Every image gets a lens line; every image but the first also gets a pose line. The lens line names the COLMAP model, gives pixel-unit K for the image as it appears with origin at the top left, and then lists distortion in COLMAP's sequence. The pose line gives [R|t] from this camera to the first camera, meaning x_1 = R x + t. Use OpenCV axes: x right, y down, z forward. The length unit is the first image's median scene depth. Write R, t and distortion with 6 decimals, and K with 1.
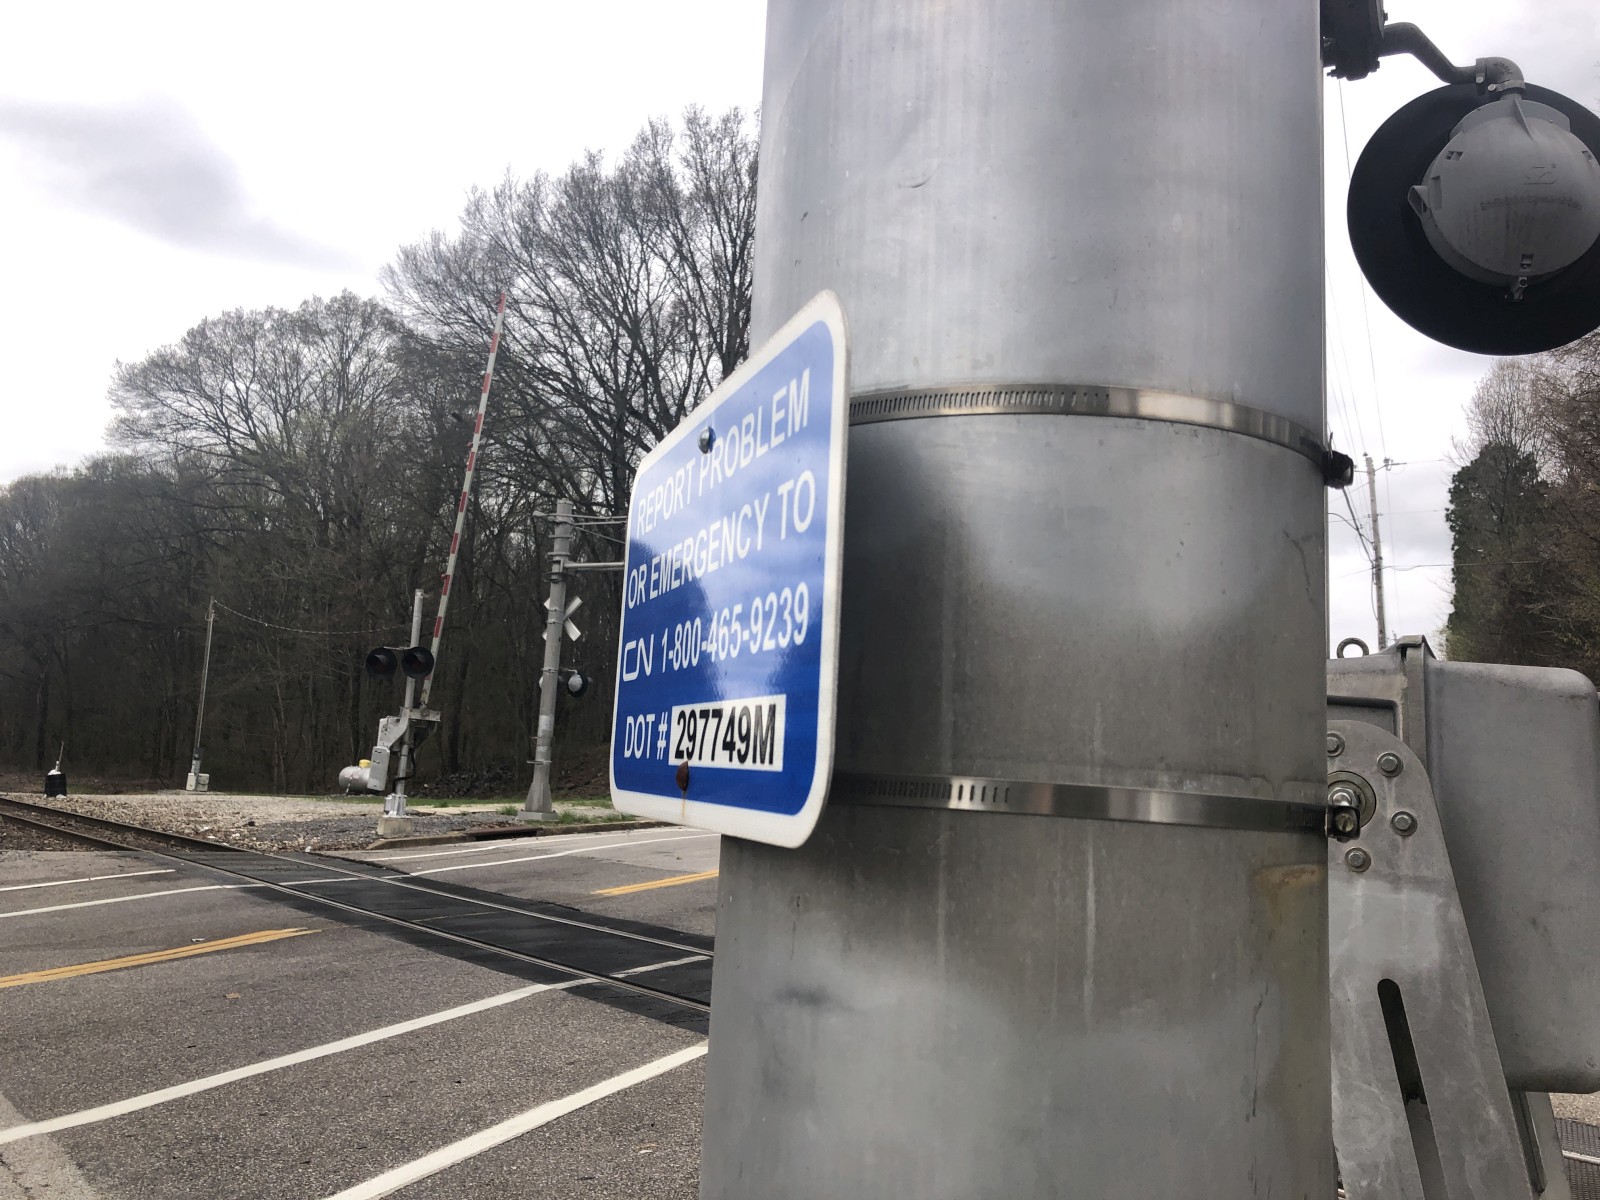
lens RADIAL K [[1282.3, 0, 830.9], [0, 1282.3, 588.4], [0, 0, 1]] dist [0.018071, -0.013044]
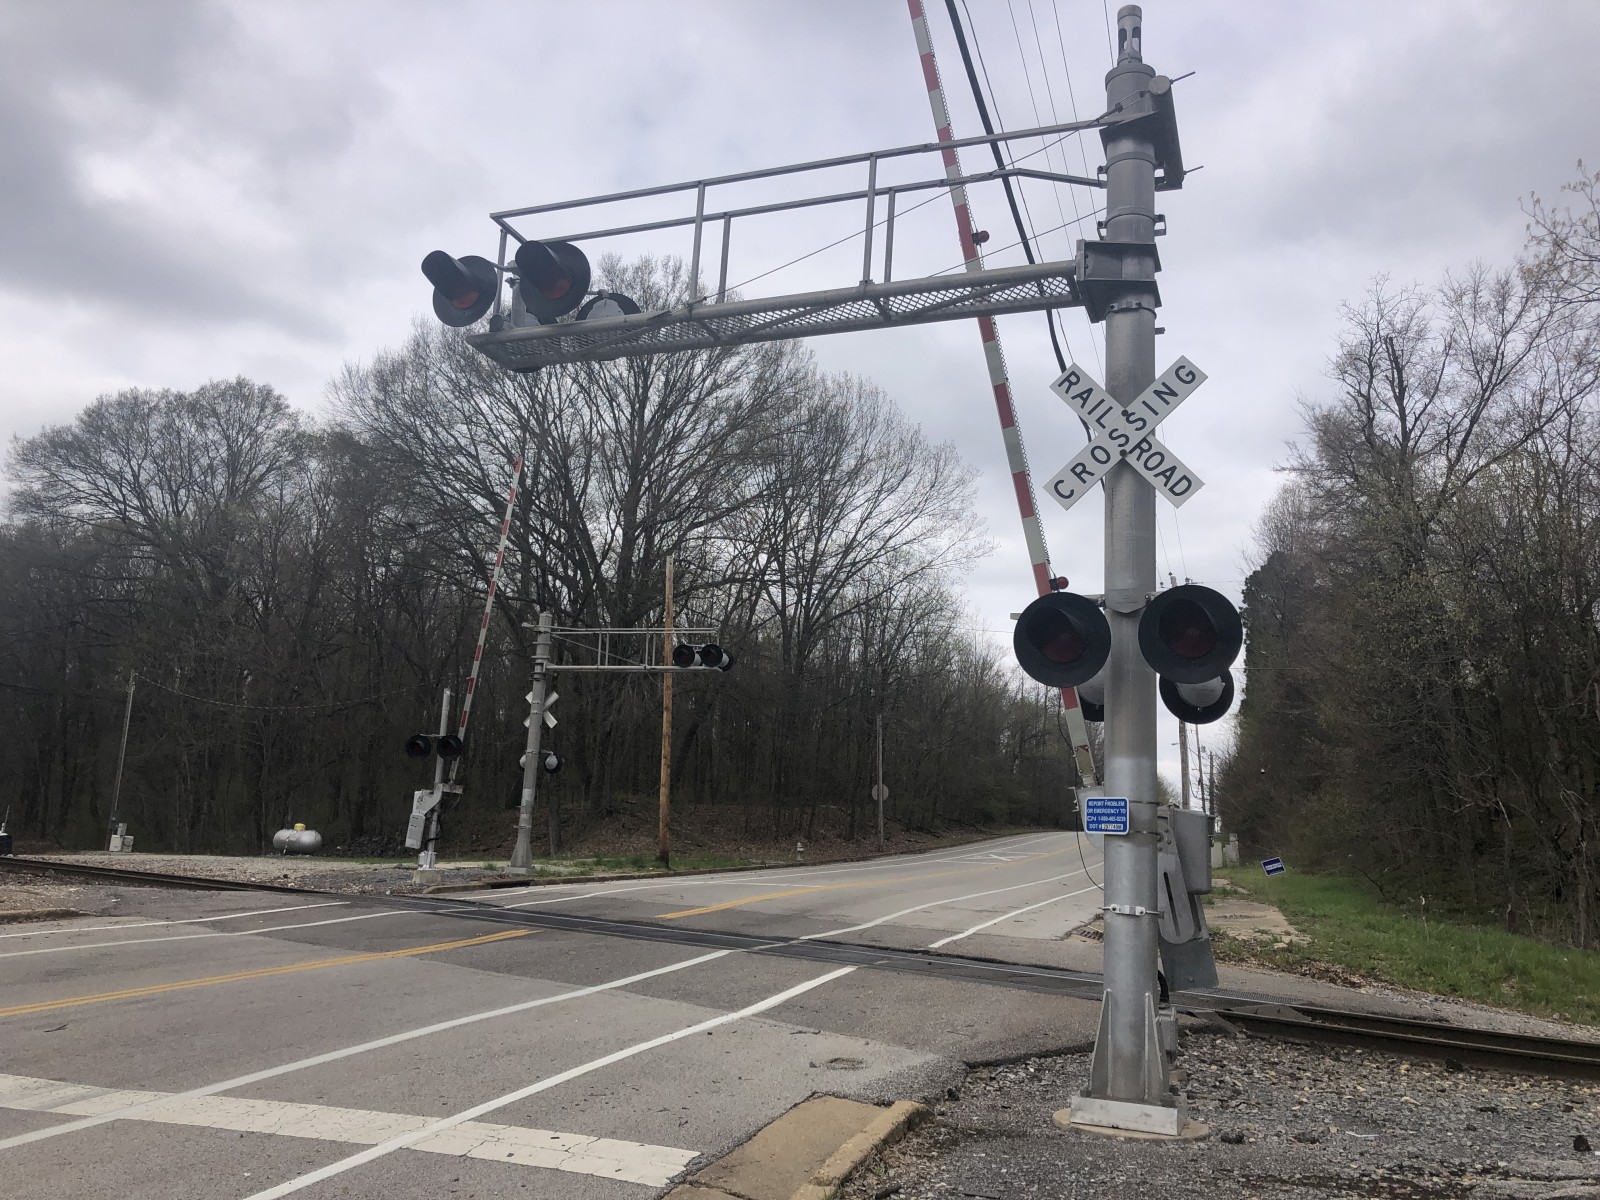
lens RADIAL K [[1282.3, 0, 779.2], [0, 1282.3, 601.2], [0, 0, 1]] dist [0.018071, -0.013044]
pose [[0.994827, 0.025880, 0.098229, -0.106583], [-0.021745, 0.998841, -0.042929, -0.033907], [-0.099227, 0.040571, 0.994237, -0.260644]]
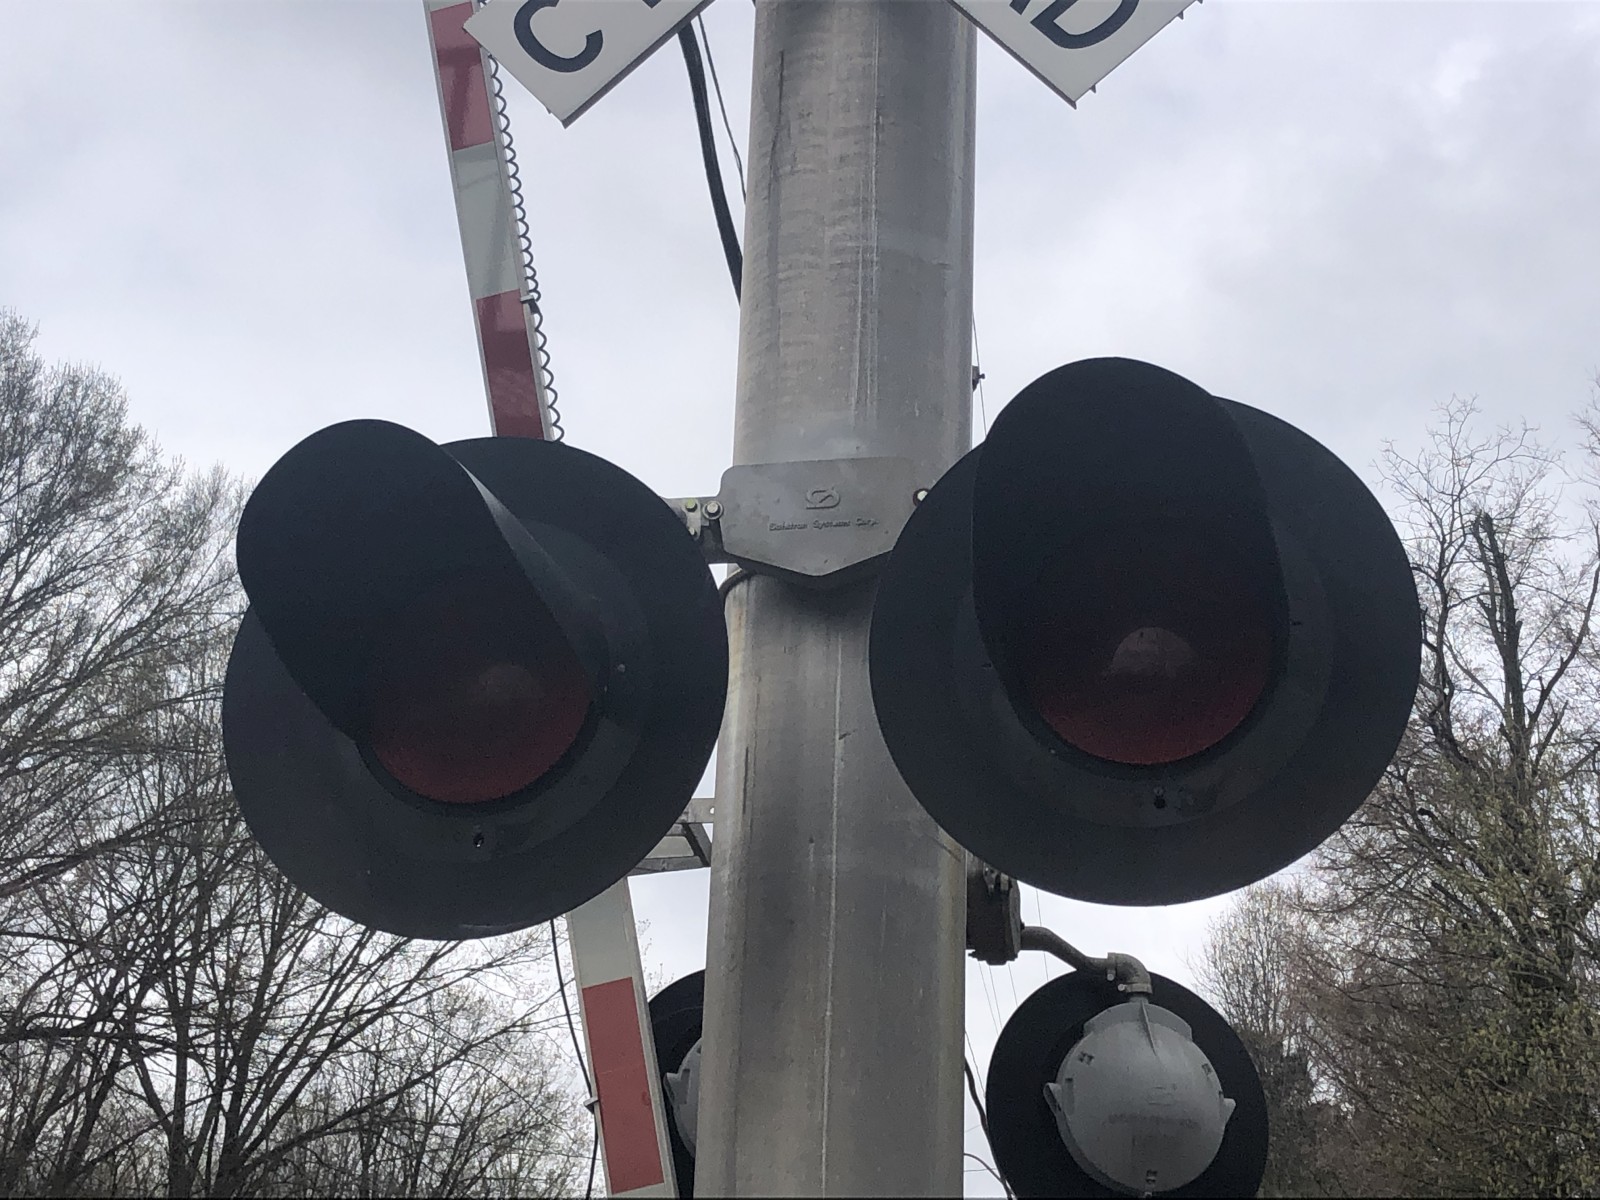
lens RADIAL K [[2617.9, 0, 801.9], [0, 2617.9, 591.9], [0, 0, 1]] dist [0.131353, 0.000000]
pose [[0.950754, 0.111734, 0.289106, -0.033663], [-0.038628, 0.968204, -0.247160, -0.016455], [-0.307530, 0.223821, 0.924840, -0.085265]]
